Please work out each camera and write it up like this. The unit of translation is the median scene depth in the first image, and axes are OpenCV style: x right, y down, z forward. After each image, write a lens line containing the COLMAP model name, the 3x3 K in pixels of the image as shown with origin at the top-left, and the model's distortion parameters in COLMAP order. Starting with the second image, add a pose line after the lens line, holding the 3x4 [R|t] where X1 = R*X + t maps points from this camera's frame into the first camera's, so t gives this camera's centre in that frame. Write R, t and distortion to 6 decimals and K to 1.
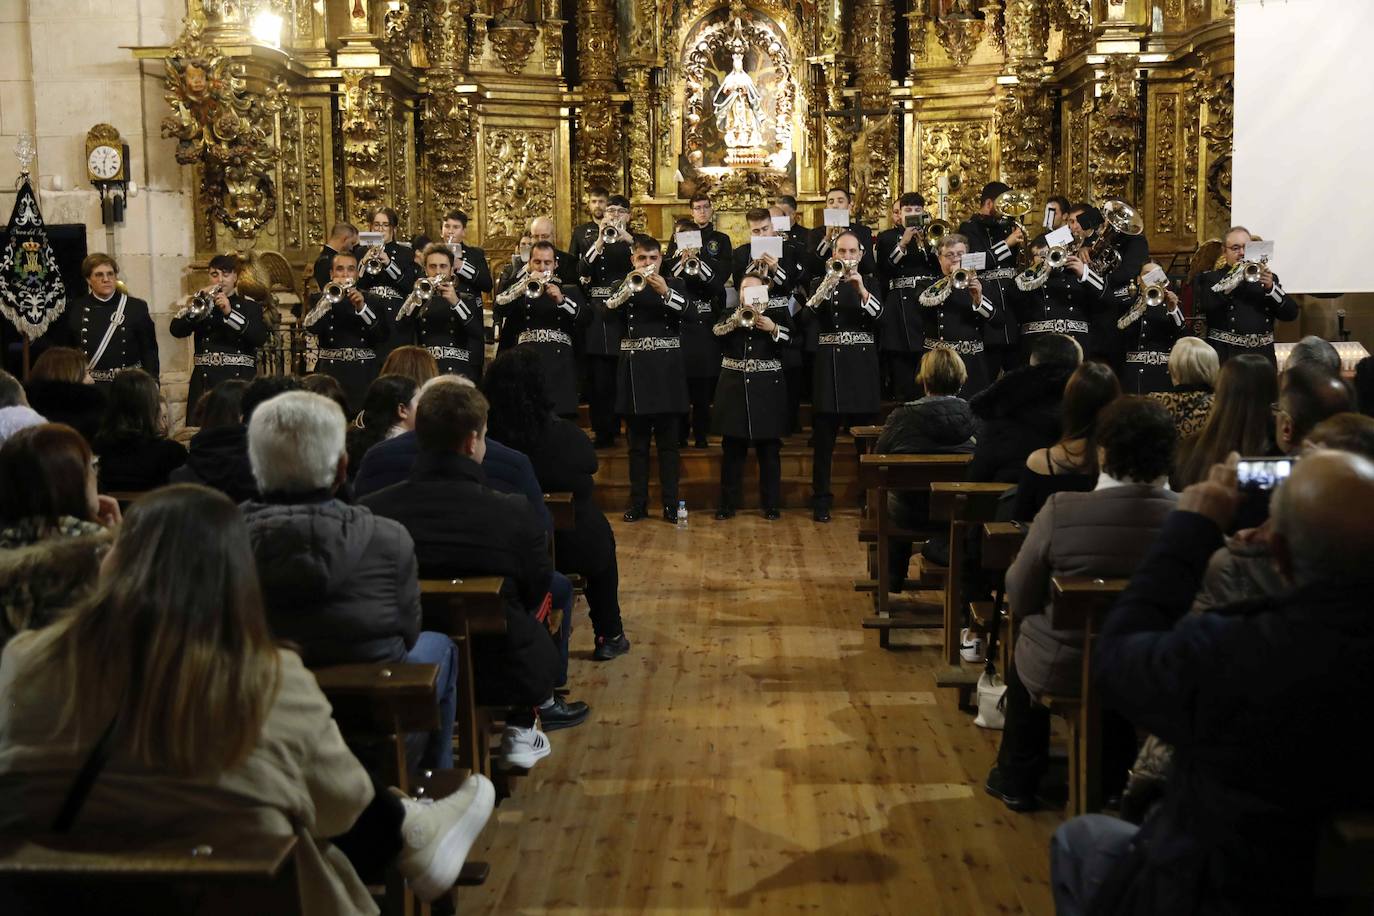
lens RADIAL K [[1717.5, 0, 705.0], [0, 1717.5, 457.4], [0, 0, 1]] dist [0.033448, -0.005865]
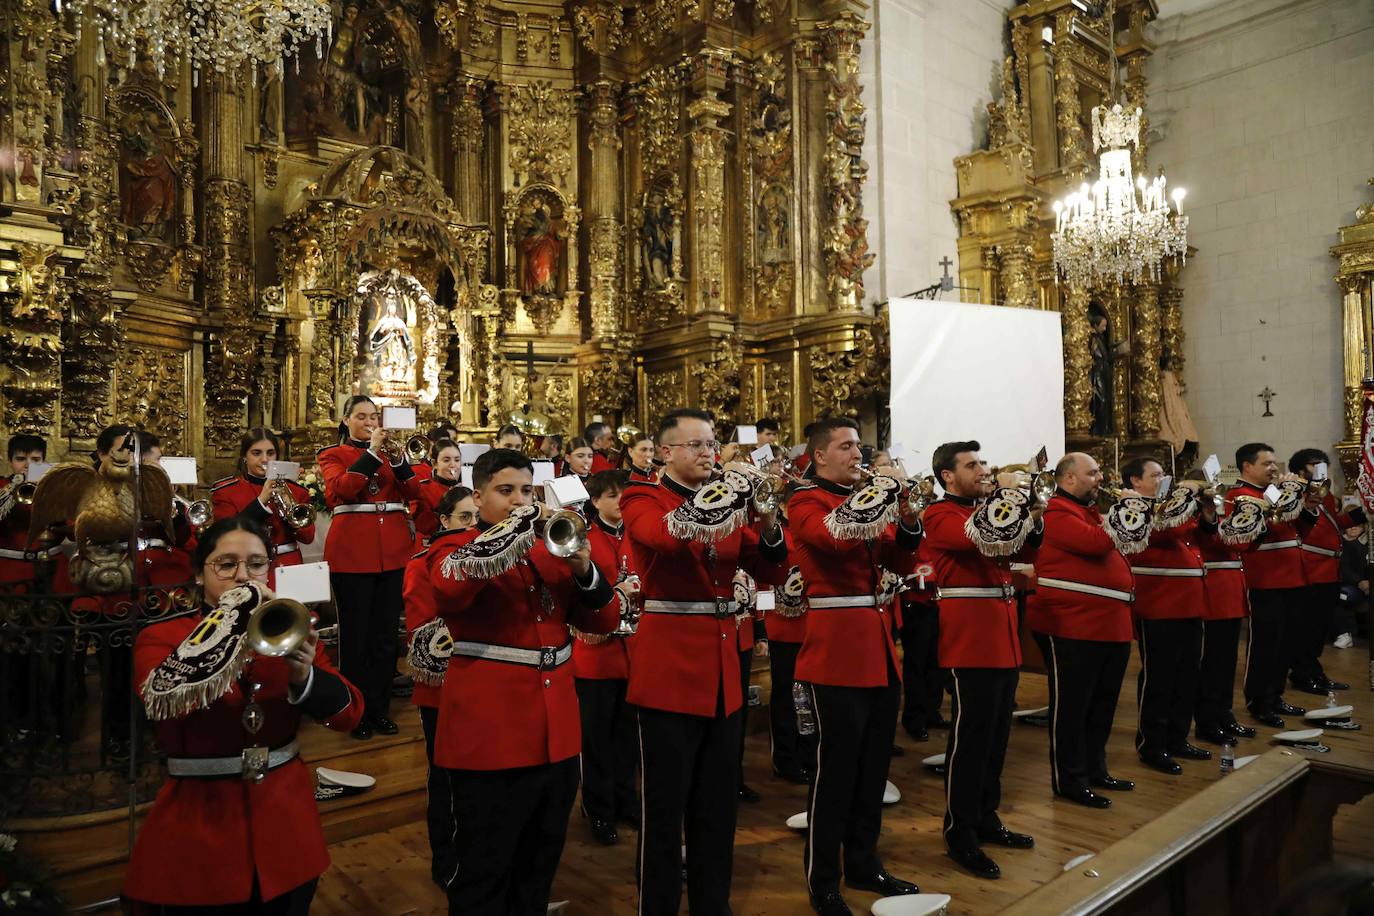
lens RADIAL K [[913.1, 0, 692.9], [0, 913.1, 468.3], [0, 0, 1]] dist [0.001858, 0.002076]
pose [[0.751615, 0.013148, 0.659471, -0.232148], [0.075570, 0.991501, -0.105897, -0.049425], [-0.655258, 0.129430, 0.744234, 0.456942]]
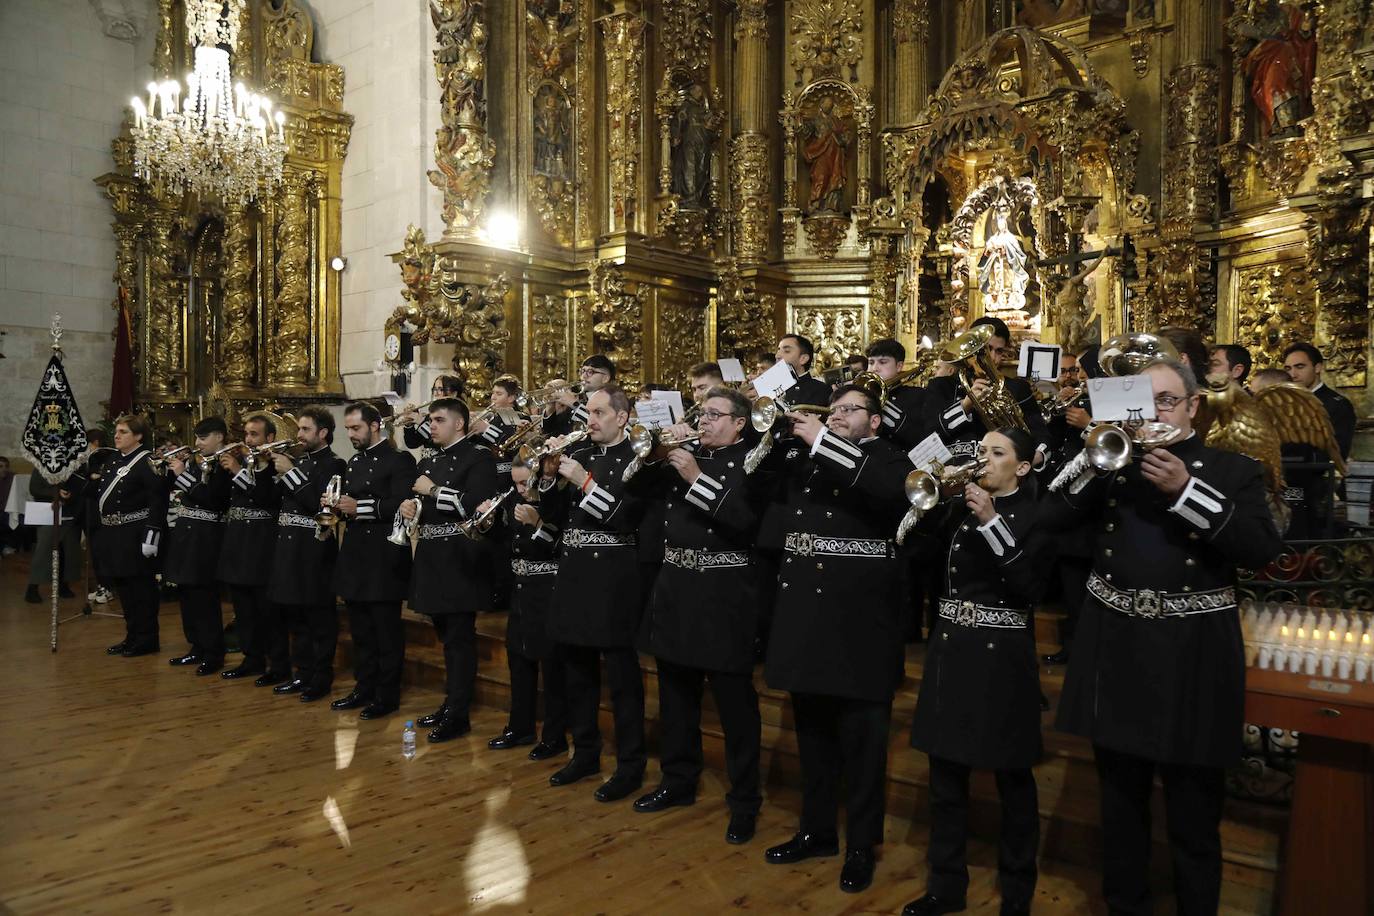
lens RADIAL K [[1044.3, 0, 697.8], [0, 1044.3, 464.9], [0, 0, 1]] dist [0.005390, 0.000362]
pose [[0.763847, 0.032026, -0.644602, 0.275800], [-0.084046, 0.995199, -0.050148, -0.055357], [0.639901, 0.092482, 0.762872, 0.481325]]
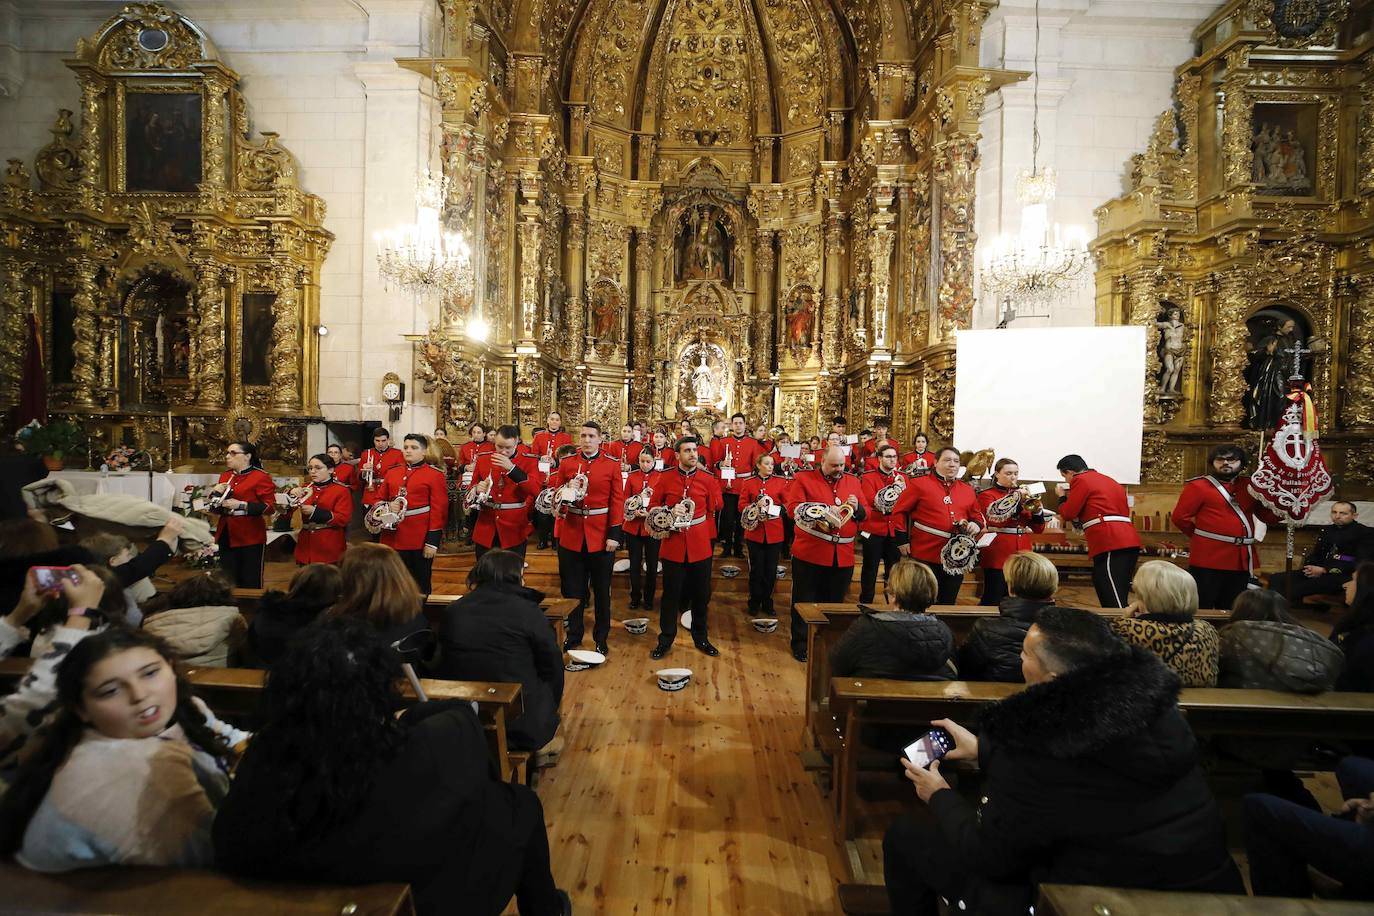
lens RADIAL K [[534.8, 0, 691.6], [0, 534.8, 462.2], [0, 0, 1]] dist [-0.036407, 0.009236]
pose [[0.999269, 0.037518, 0.007325, 0.003503], [-0.036808, 0.996071, -0.080545, -0.043124], [-0.010318, 0.080216, 0.996724, 0.326336]]
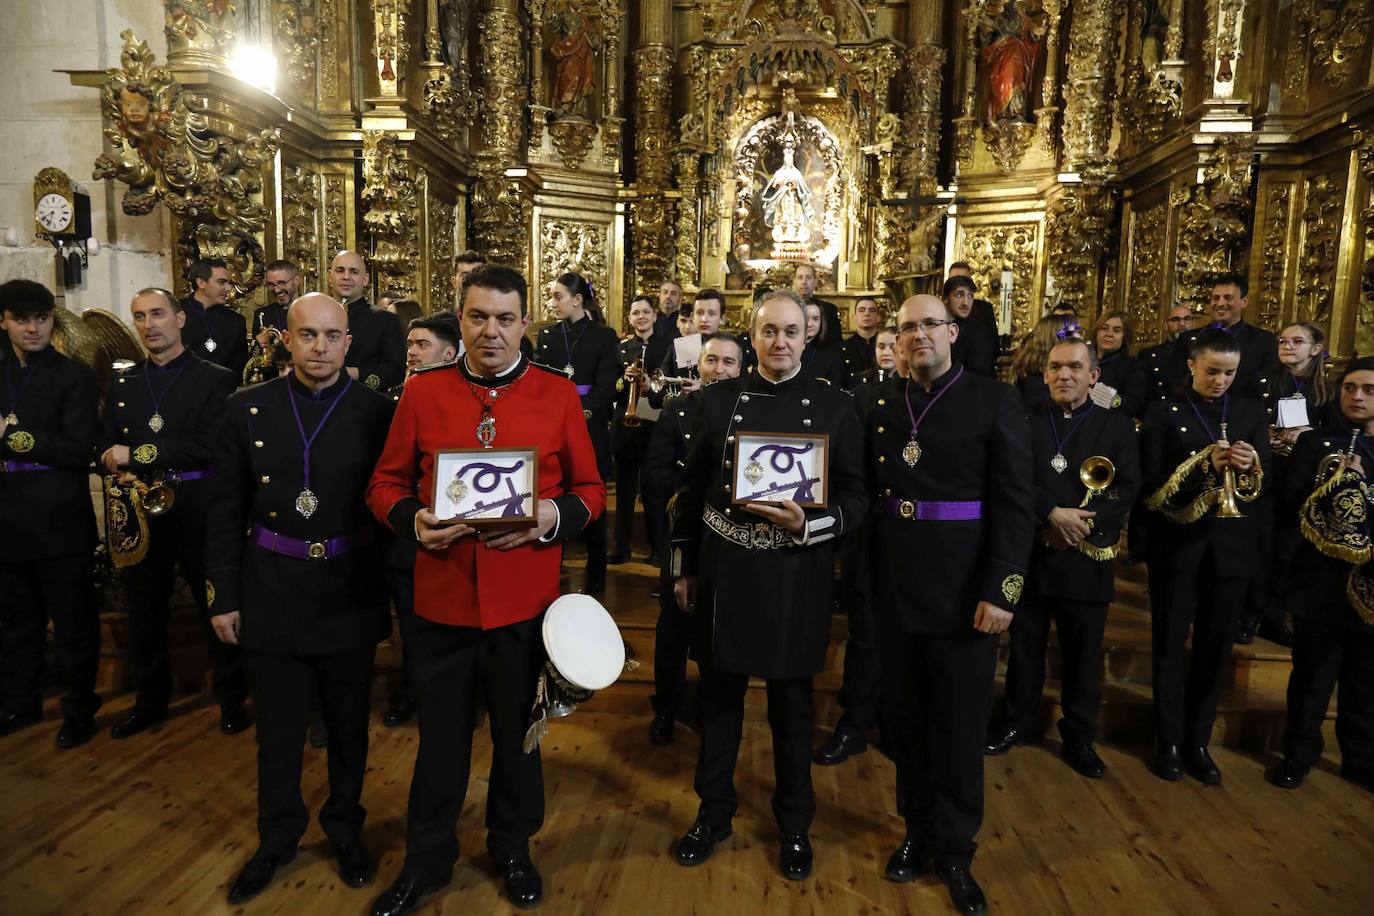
lens RADIAL K [[913.1, 0, 692.9], [0, 913.1, 468.3], [0, 0, 1]] dist [0.001858, 0.002076]
pose [[0.997421, 0.043862, -0.056817, 0.001560], [-0.043385, 0.999012, 0.009596, -0.052512], [0.057182, -0.007106, 0.998339, 0.478224]]
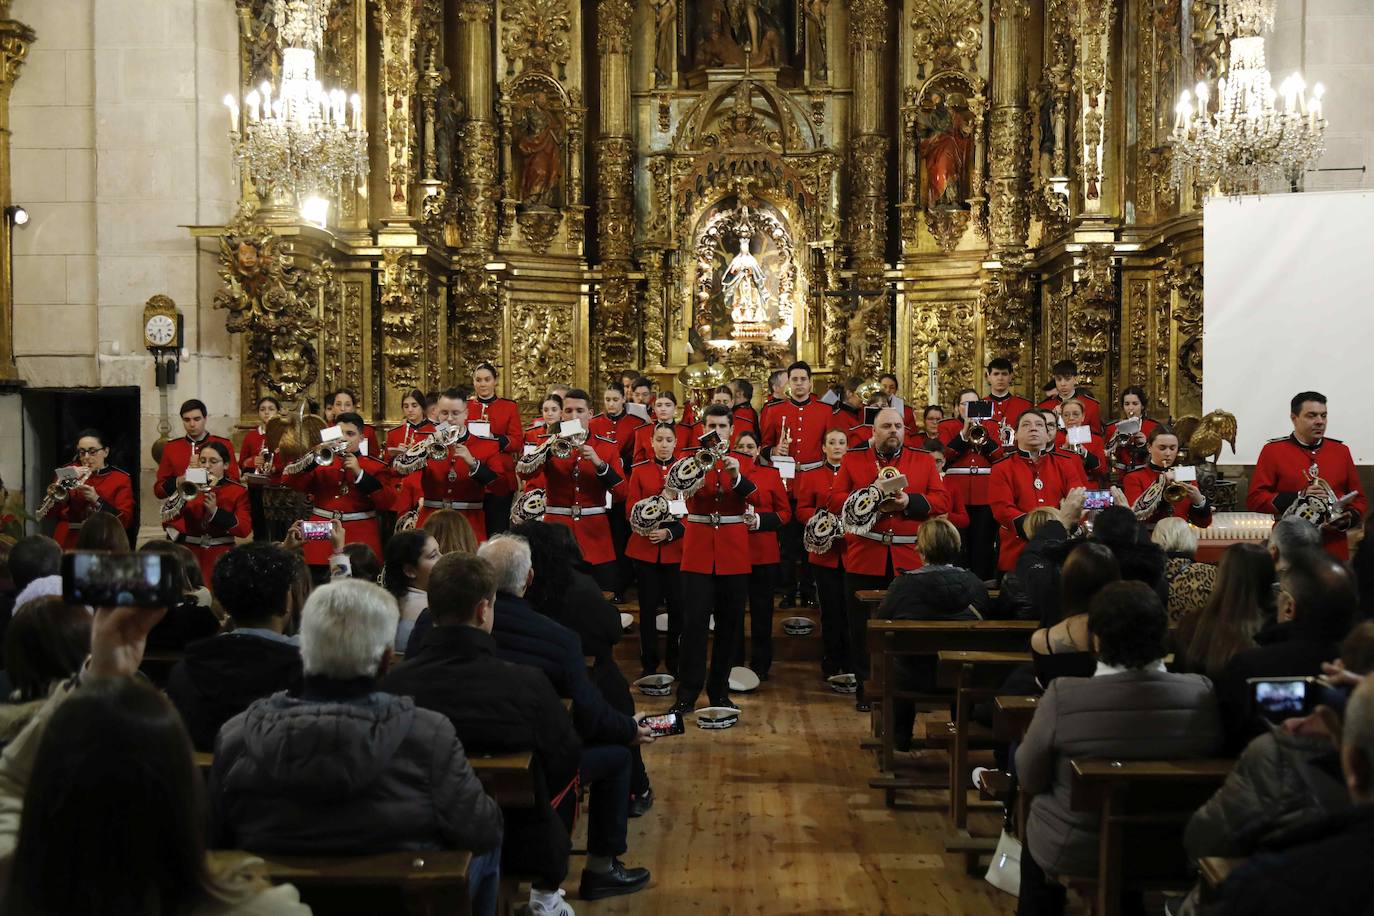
lens RADIAL K [[1574.1, 0, 705.3], [0, 1574.1, 469.3], [0, 0, 1]] dist [0.050763, -0.028148]
pose [[0.999917, 0.012834, 0.000637, -0.004881], [-0.012739, 0.996554, -0.081960, -0.005970], [-0.001687, 0.081945, 0.996635, 0.014676]]
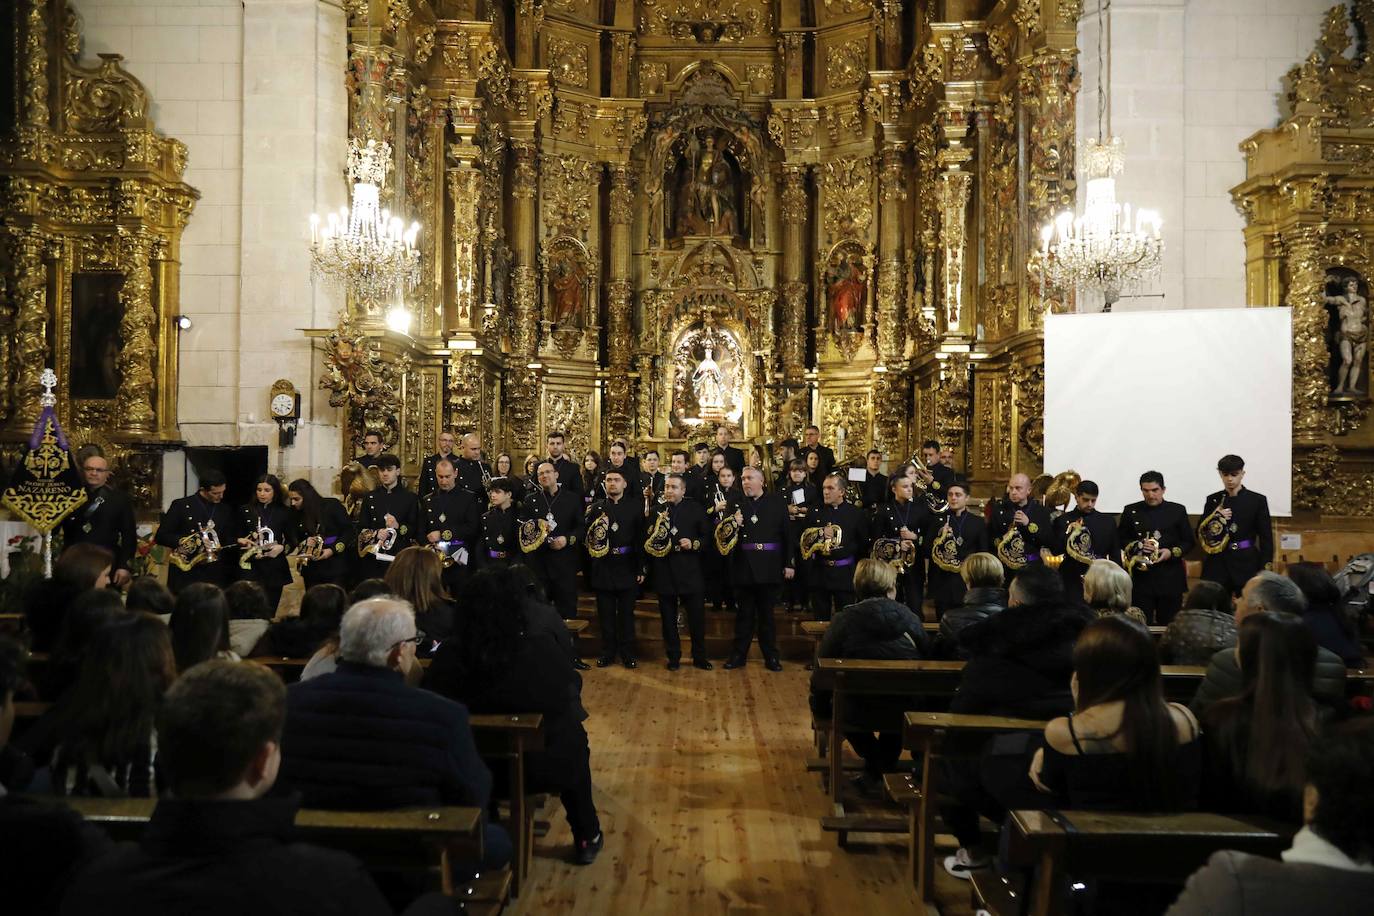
lens RADIAL K [[913.1, 0, 692.9], [0, 913.1, 468.3], [0, 0, 1]] dist [0.001858, 0.002076]
pose [[0.999686, 0.023779, 0.007959, 0.000622], [-0.022633, 0.992291, -0.121849, -0.024519], [-0.010795, 0.121630, 0.992517, 0.188429]]
